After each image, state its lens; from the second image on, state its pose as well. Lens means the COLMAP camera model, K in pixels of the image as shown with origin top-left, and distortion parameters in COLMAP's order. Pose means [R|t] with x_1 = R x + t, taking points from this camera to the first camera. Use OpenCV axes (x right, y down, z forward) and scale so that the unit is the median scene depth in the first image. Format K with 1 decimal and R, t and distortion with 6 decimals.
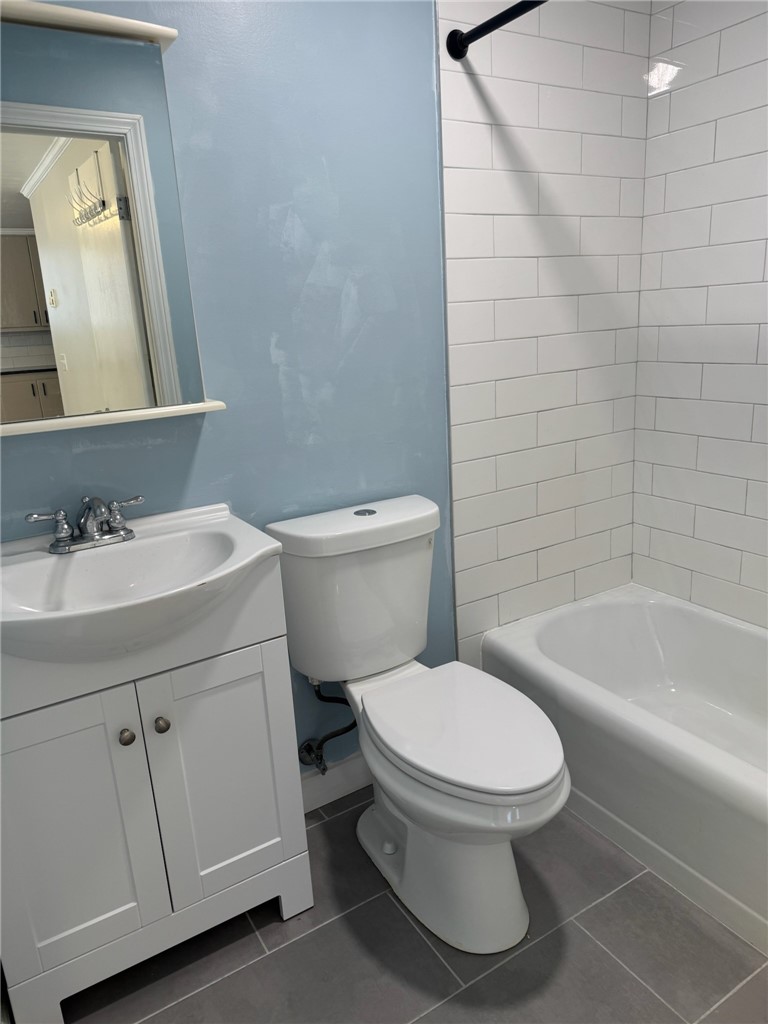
lens RADIAL K [[726.0, 0, 405.8], [0, 726.0, 512.8], [0, 0, 1]] dist [0.087702, -0.094706]
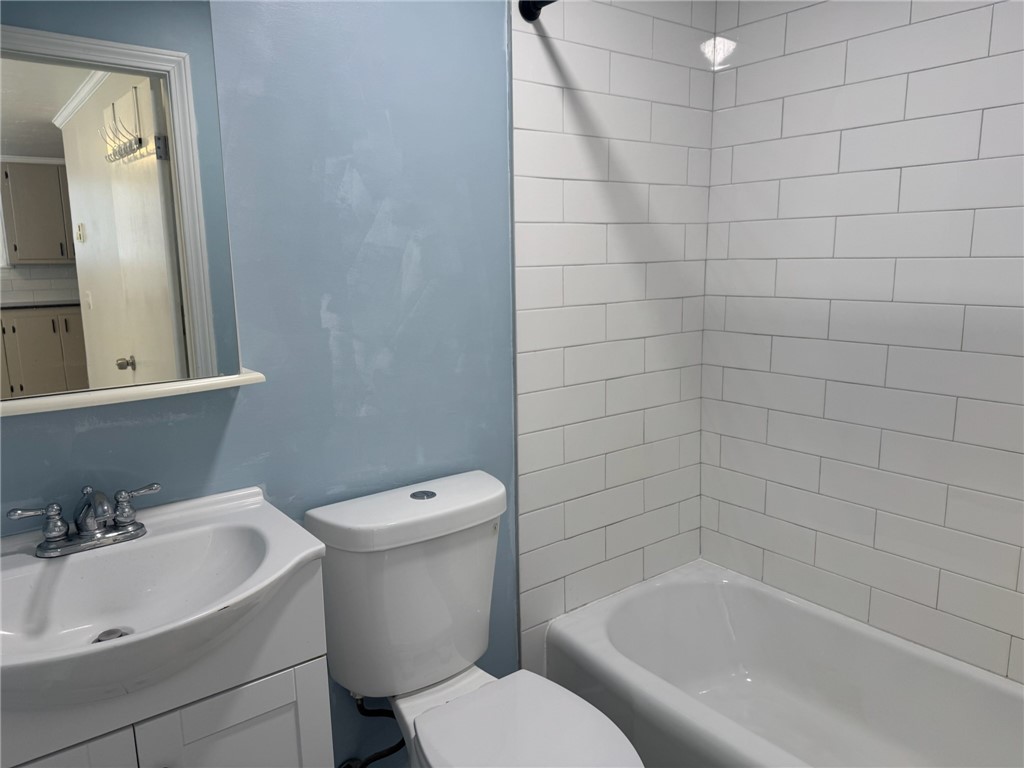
lens RADIAL K [[726.0, 0, 524.5], [0, 726.0, 388.5], [0, 0, 1]] dist [0.087702, -0.094706]
pose [[0.994749, 0.019734, 0.100421, -0.023066], [-0.010857, 0.996045, -0.088188, -0.050194], [-0.101764, 0.086634, 0.991029, 0.088029]]
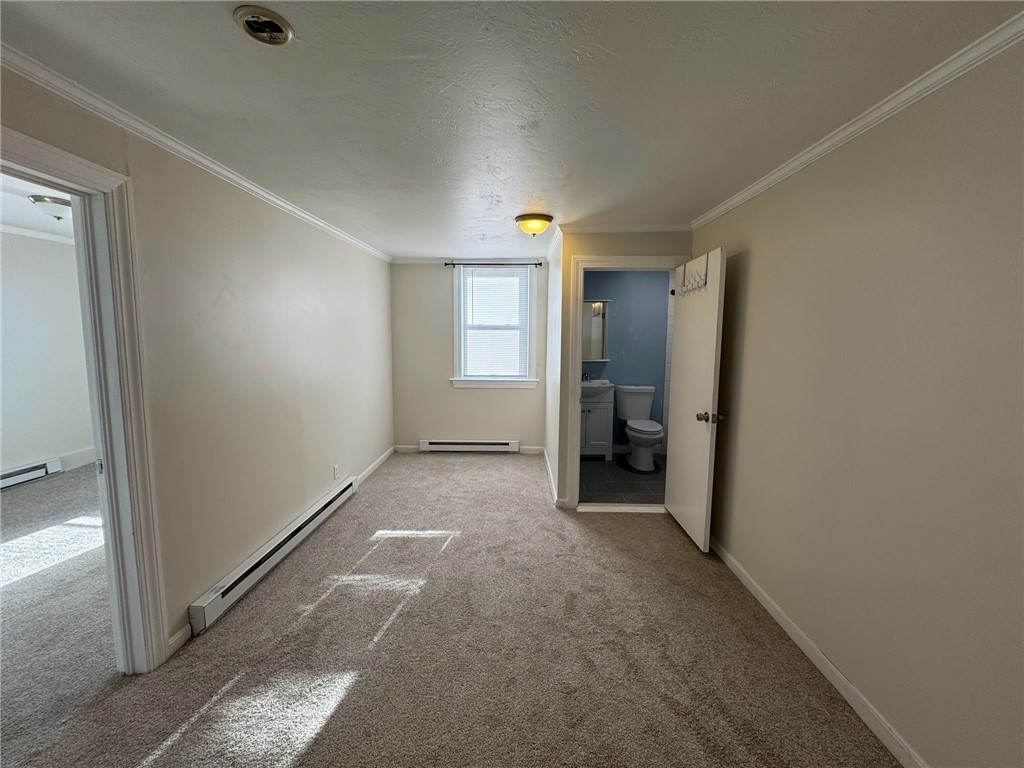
lens RADIAL K [[417.4, 0, 509.3], [0, 417.4, 380.2], [0, 0, 1]] dist [0.013503, -0.001477]
pose [[0.831884, 0.119057, -0.542028, 0.680023], [-0.194648, 0.977263, -0.084081, 0.332168], [0.519693, 0.175450, 0.836144, -1.612718]]
